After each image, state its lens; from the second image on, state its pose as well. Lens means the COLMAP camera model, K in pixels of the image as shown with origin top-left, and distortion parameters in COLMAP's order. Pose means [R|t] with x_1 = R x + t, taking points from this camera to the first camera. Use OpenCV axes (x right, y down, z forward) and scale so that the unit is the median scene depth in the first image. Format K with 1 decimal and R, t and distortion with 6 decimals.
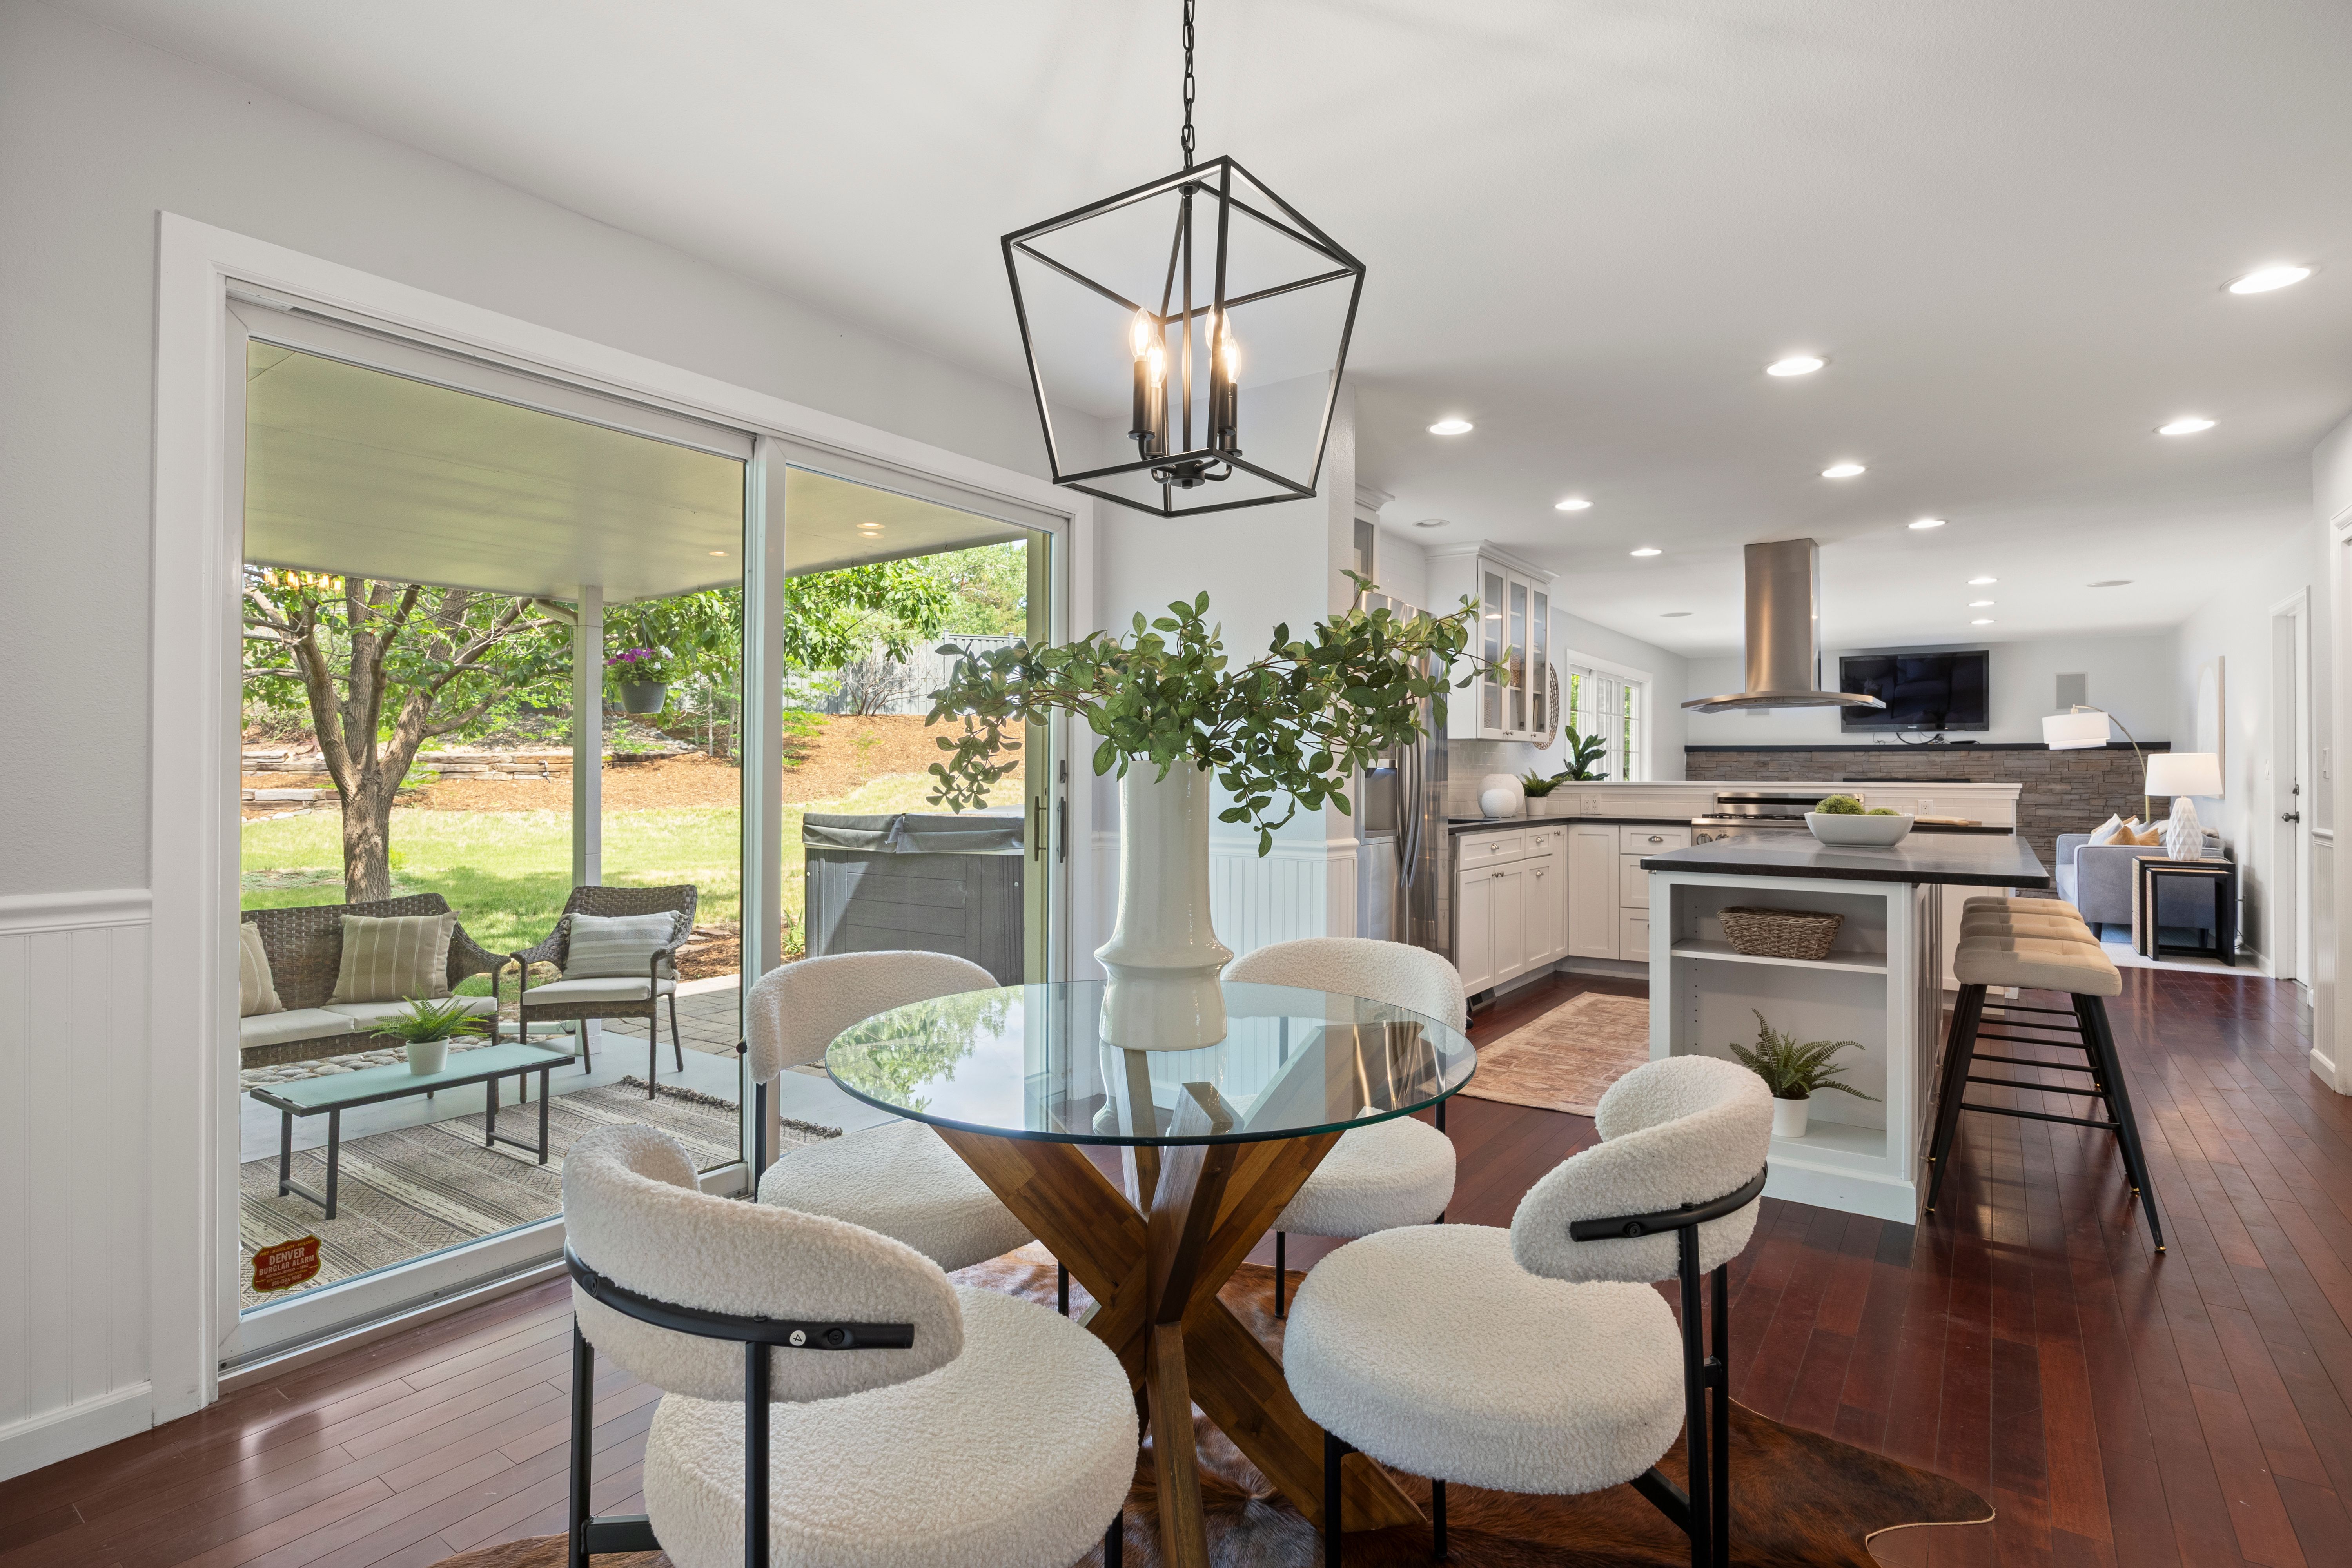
lens RADIAL K [[1156.2, 0, 1183.9], [0, 1156.2, 762.2], [0, 0, 1]] dist [-0.002492, -0.000915]
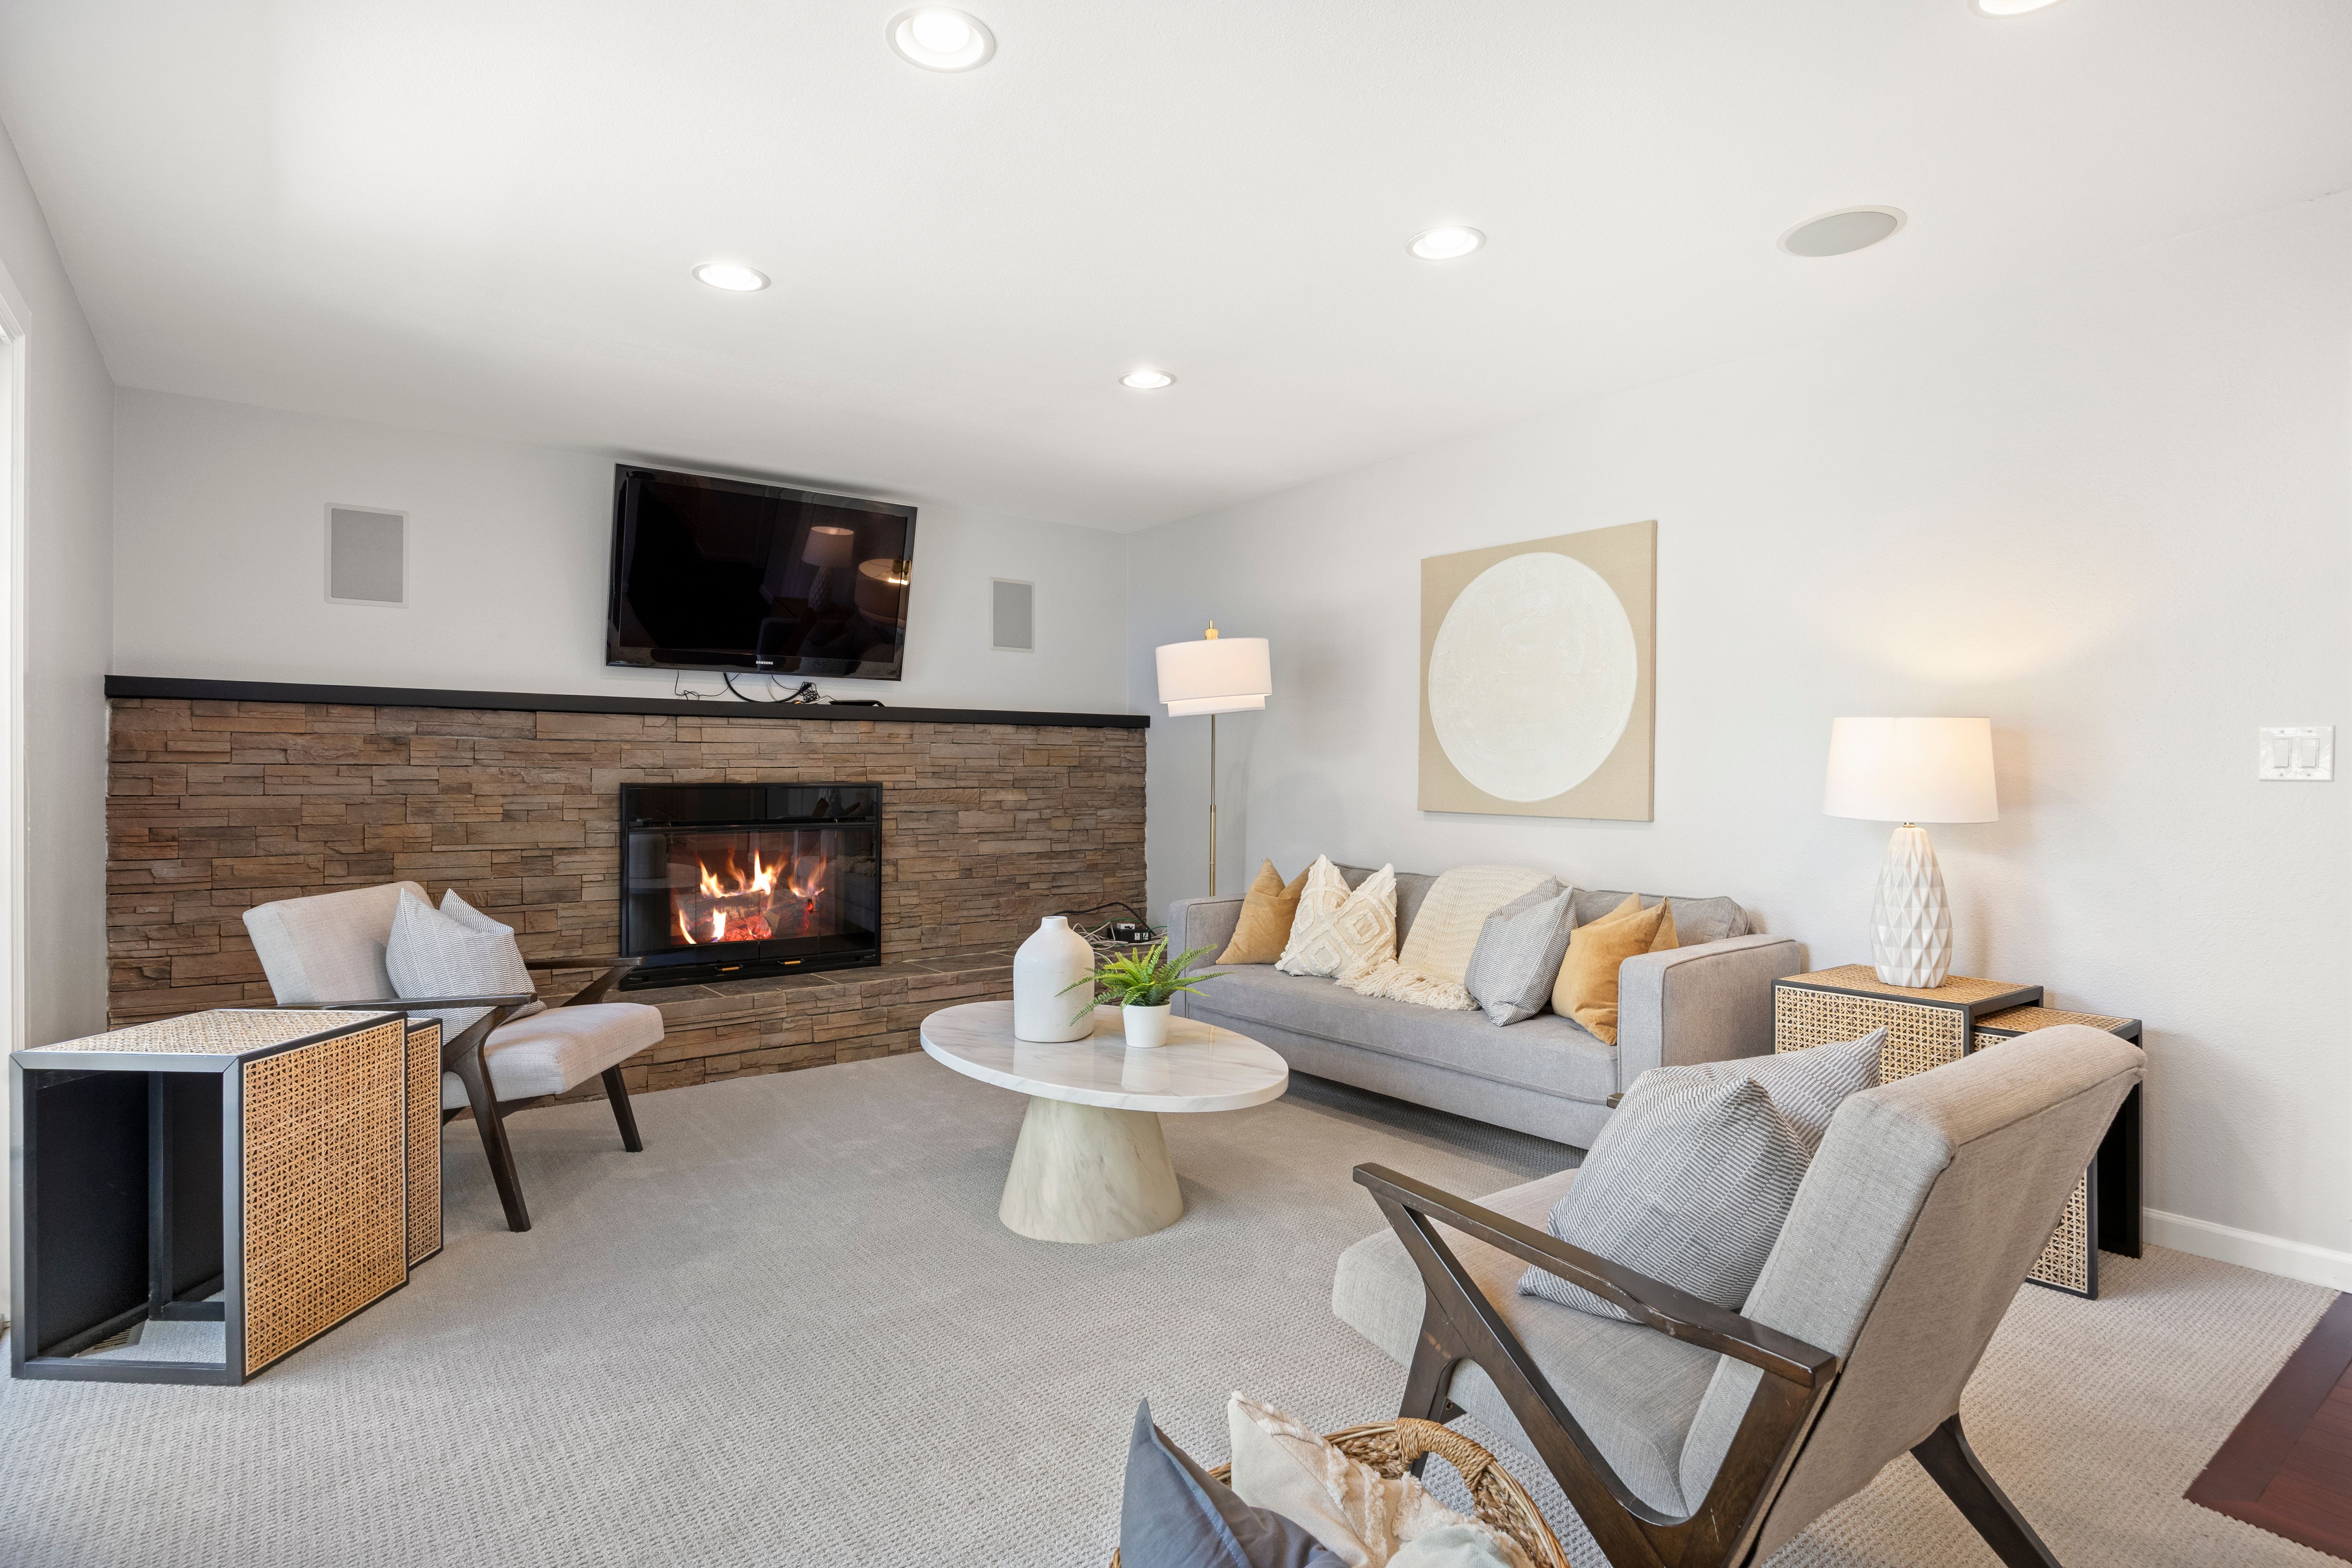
lens RADIAL K [[1196.9, 0, 1171.6], [0, 1196.9, 782.9], [0, 0, 1]] dist [-0.004414, -0.000955]
pose [[0.319181, -0.009696, 0.947644, 0.396899], [-0.006299, 0.999904, 0.012353, 0.011811], [-0.947673, -0.009912, 0.319089, 1.096858]]
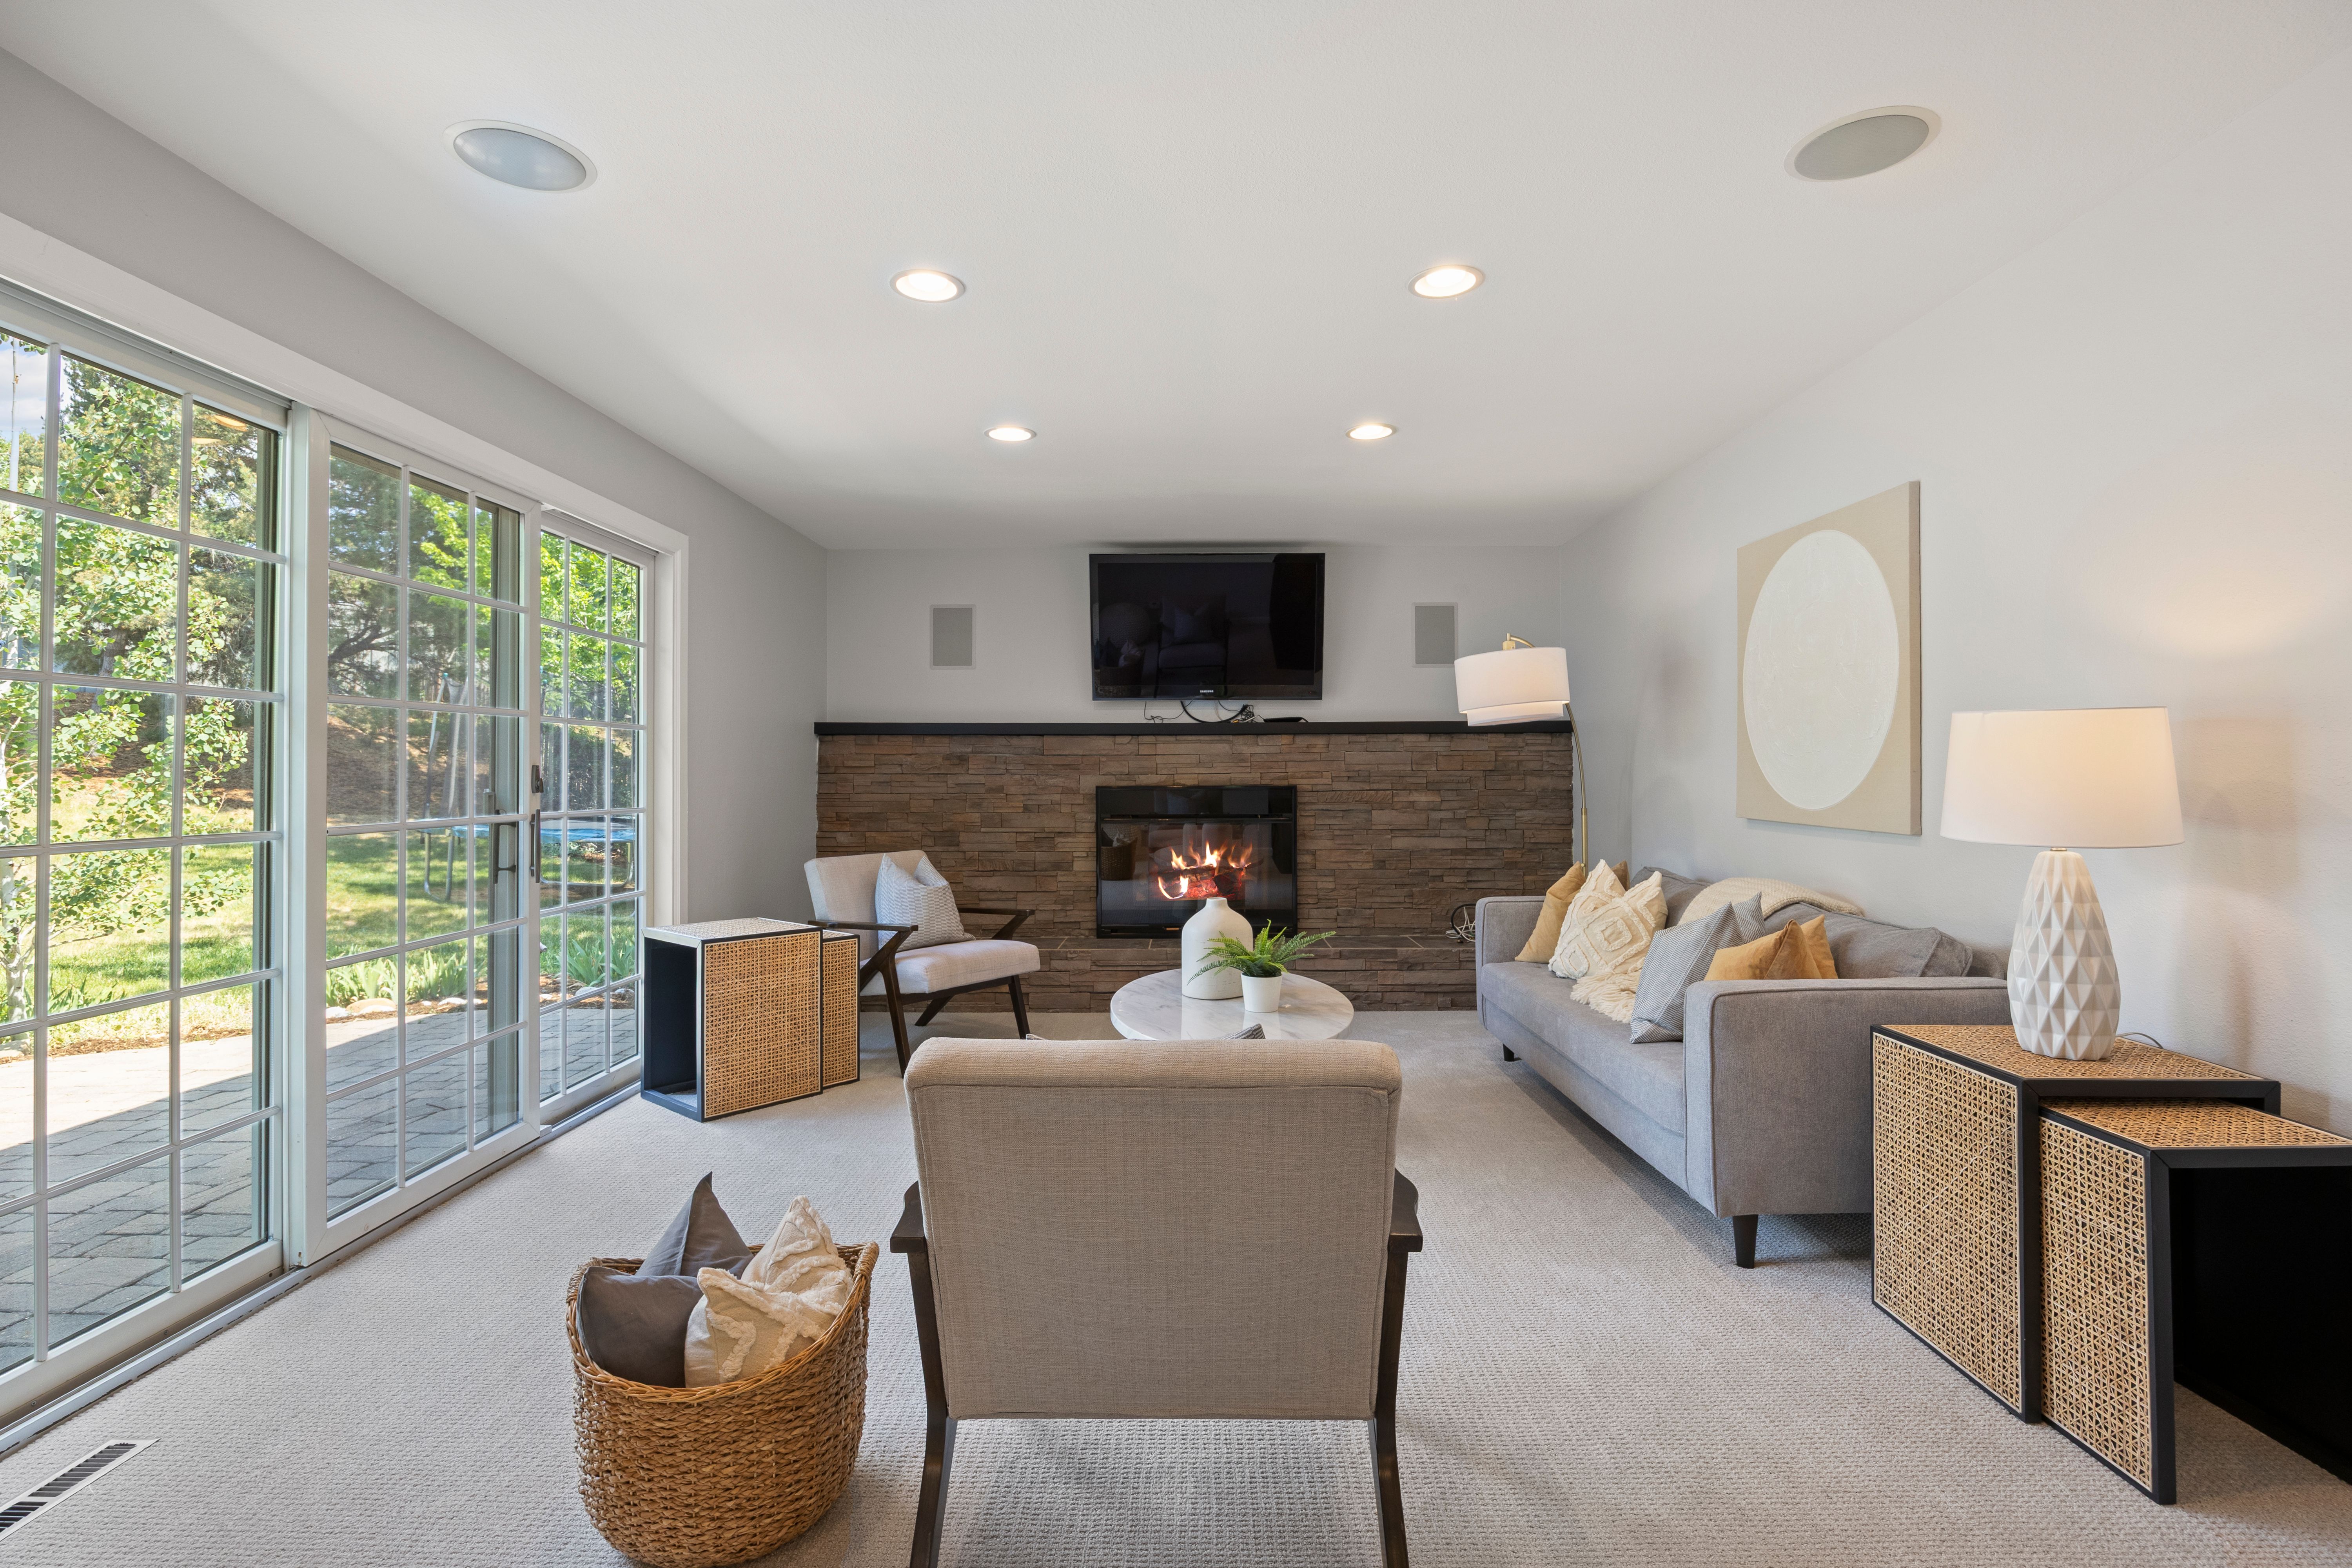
lens RADIAL K [[1094.1, 0, 1176.0], [0, 1094.1, 784.0], [0, 0, 1]] dist [-0.014331, 0.001134]
pose [[0.828489, -0.010969, 0.559898, 0.505316], [0.002503, 0.999871, 0.015885, 0.007828], [-0.559999, -0.011759, 0.828410, 0.889853]]
